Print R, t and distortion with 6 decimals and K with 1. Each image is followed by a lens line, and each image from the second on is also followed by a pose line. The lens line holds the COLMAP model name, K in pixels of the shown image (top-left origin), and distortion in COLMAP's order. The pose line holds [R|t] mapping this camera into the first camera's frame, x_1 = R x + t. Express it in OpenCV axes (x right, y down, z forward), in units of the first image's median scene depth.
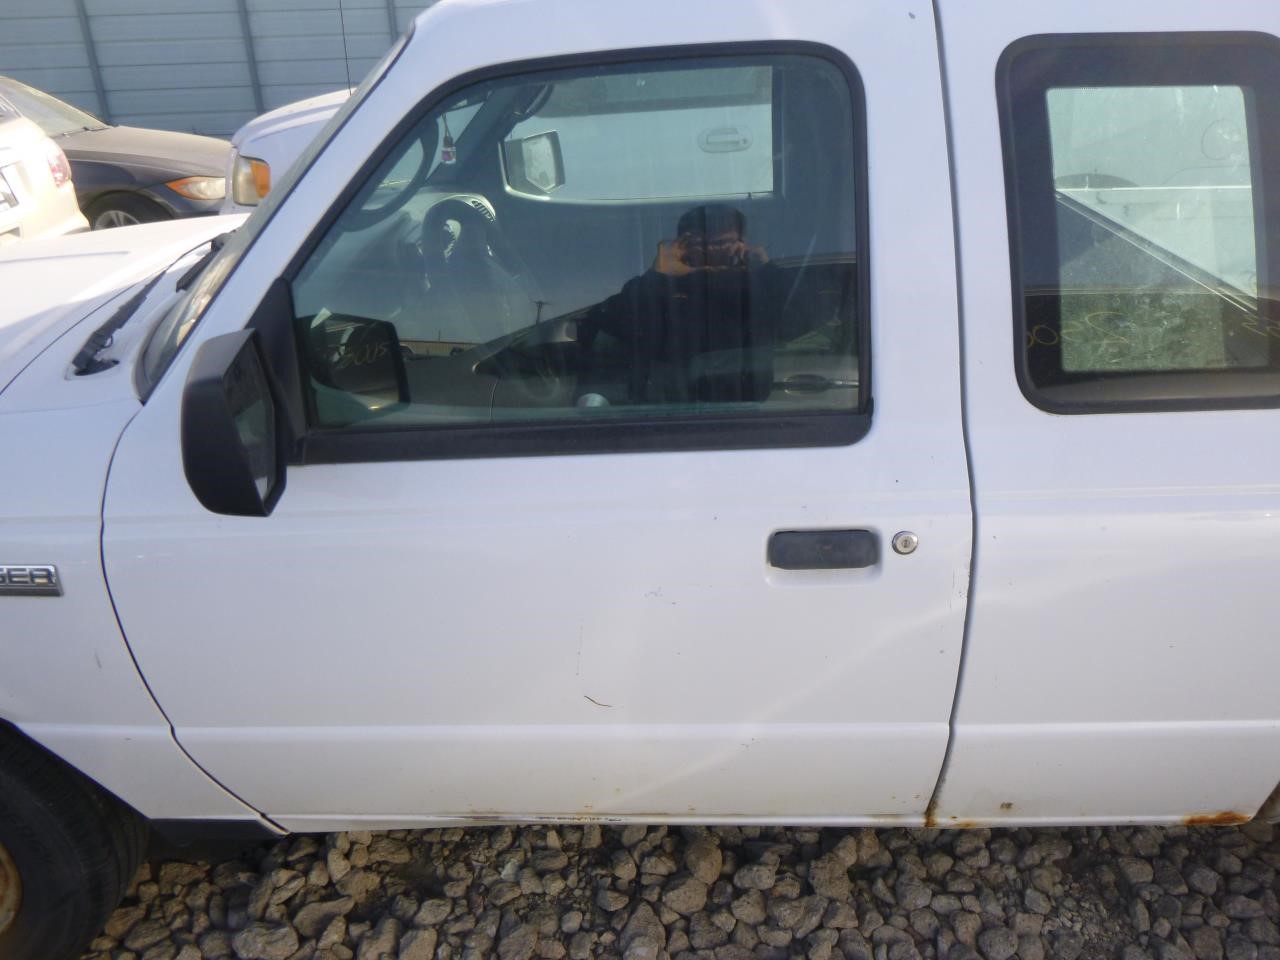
lens RADIAL K [[958.6, 0, 644.4], [0, 958.6, 475.8], [0, 0, 1]] dist [-0.008778, -0.011313]
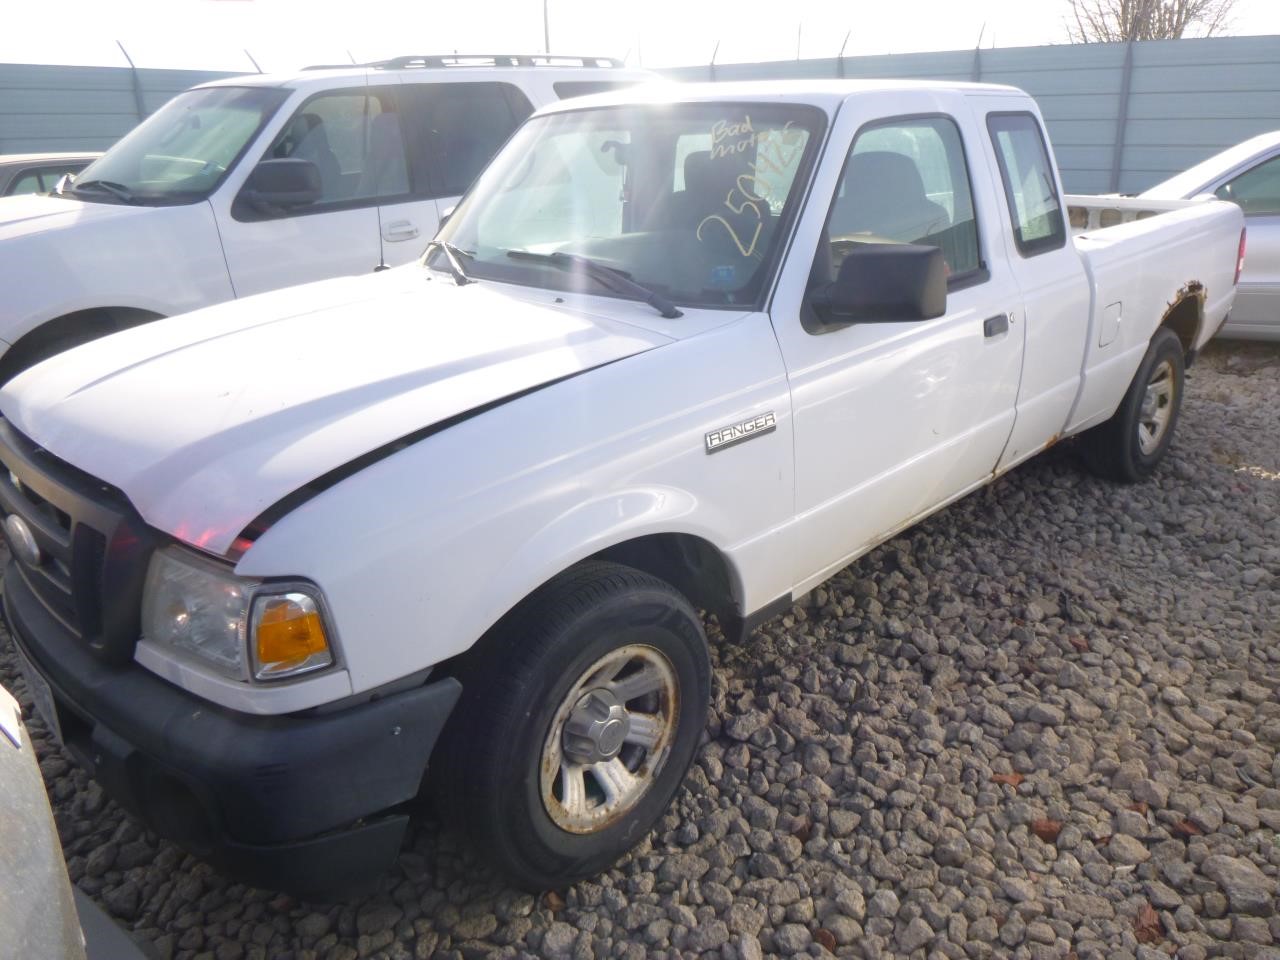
lens RADIAL K [[958.6, 0, 644.4], [0, 958.6, 475.8], [0, 0, 1]] dist [-0.008778, -0.011313]
pose [[0.679940, -0.239756, 0.692963, -1.339370], [0.332067, 0.943256, 0.000527, 0.087246], [-0.653768, 0.229752, 0.720973, -0.007090]]
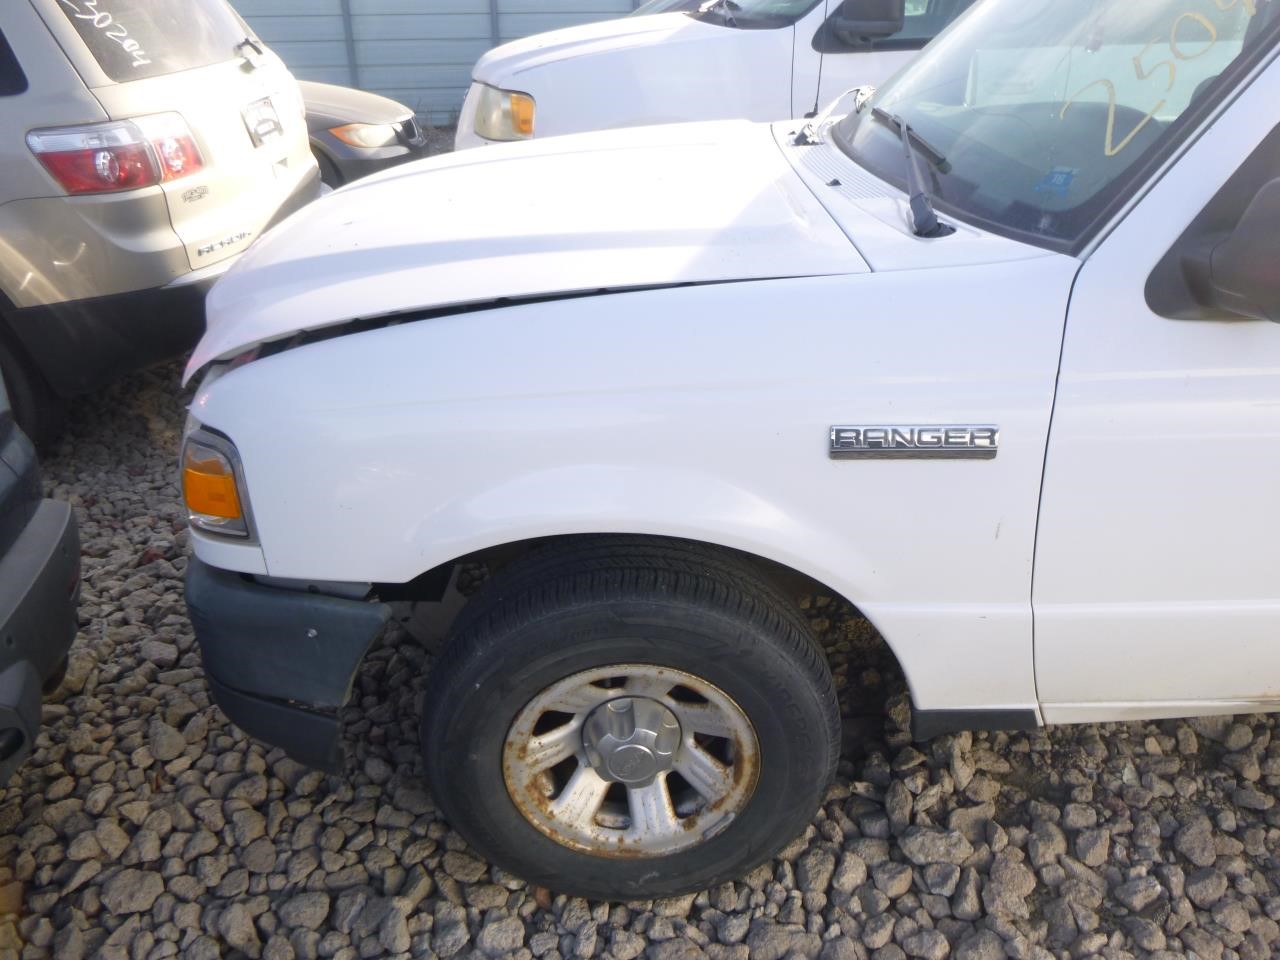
lens RADIAL K [[958.6, 0, 644.4], [0, 958.6, 475.8], [0, 0, 1]] dist [-0.008778, -0.011313]
pose [[0.999191, 0.002800, 0.040131, -0.707448], [-0.003448, 0.999865, 0.016084, 0.091350], [-0.040080, -0.016209, 0.999065, 0.039329]]
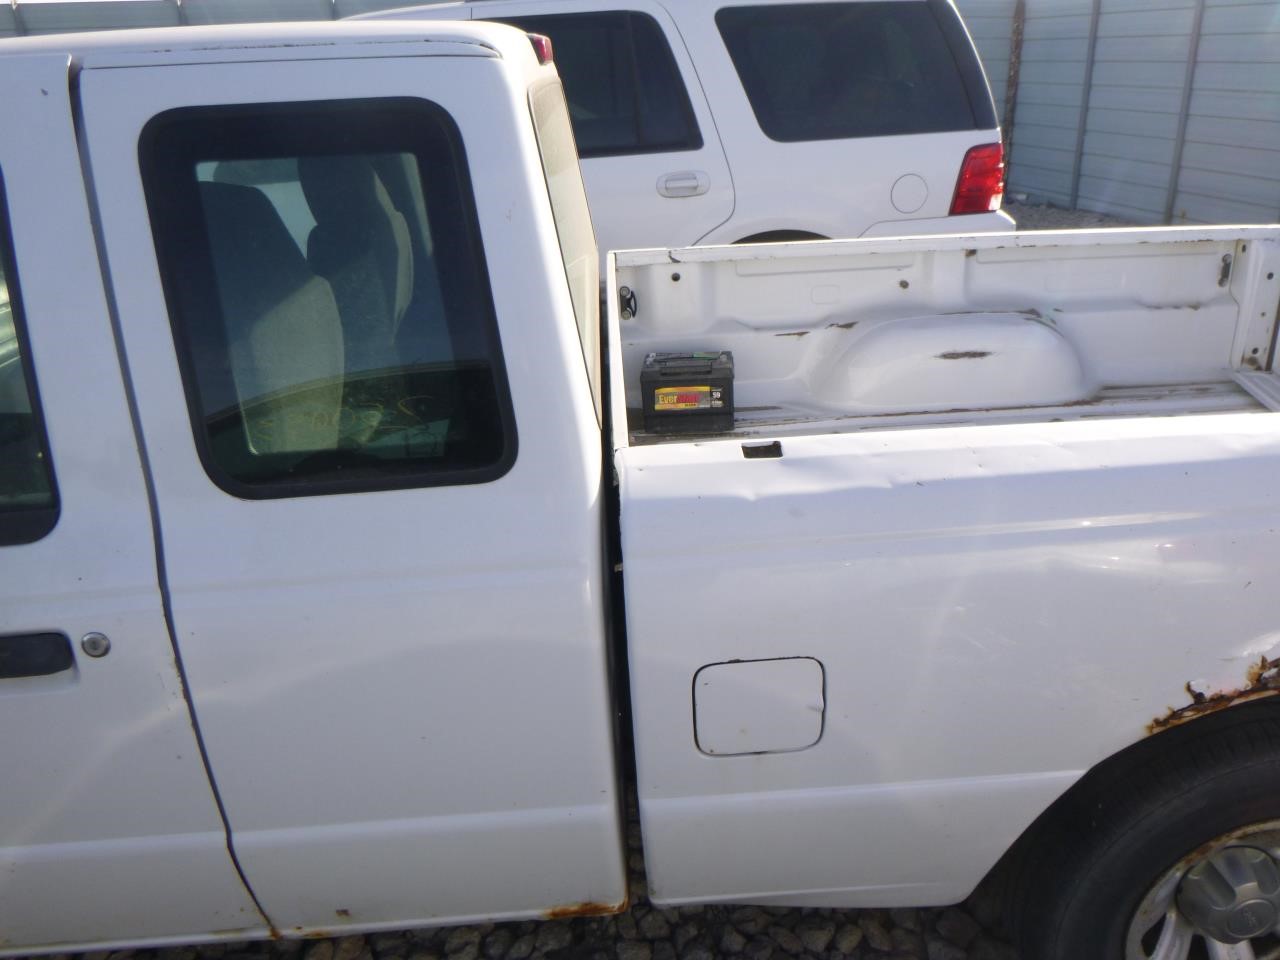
lens RADIAL K [[958.6, 0, 644.4], [0, 958.6, 475.8], [0, 0, 1]] dist [-0.008778, -0.011313]
pose [[0.996333, -0.044356, 0.073168, 0.478972], [0.048478, 0.997278, -0.055556, -0.010584], [-0.070504, 0.058899, 0.995771, 0.020151]]
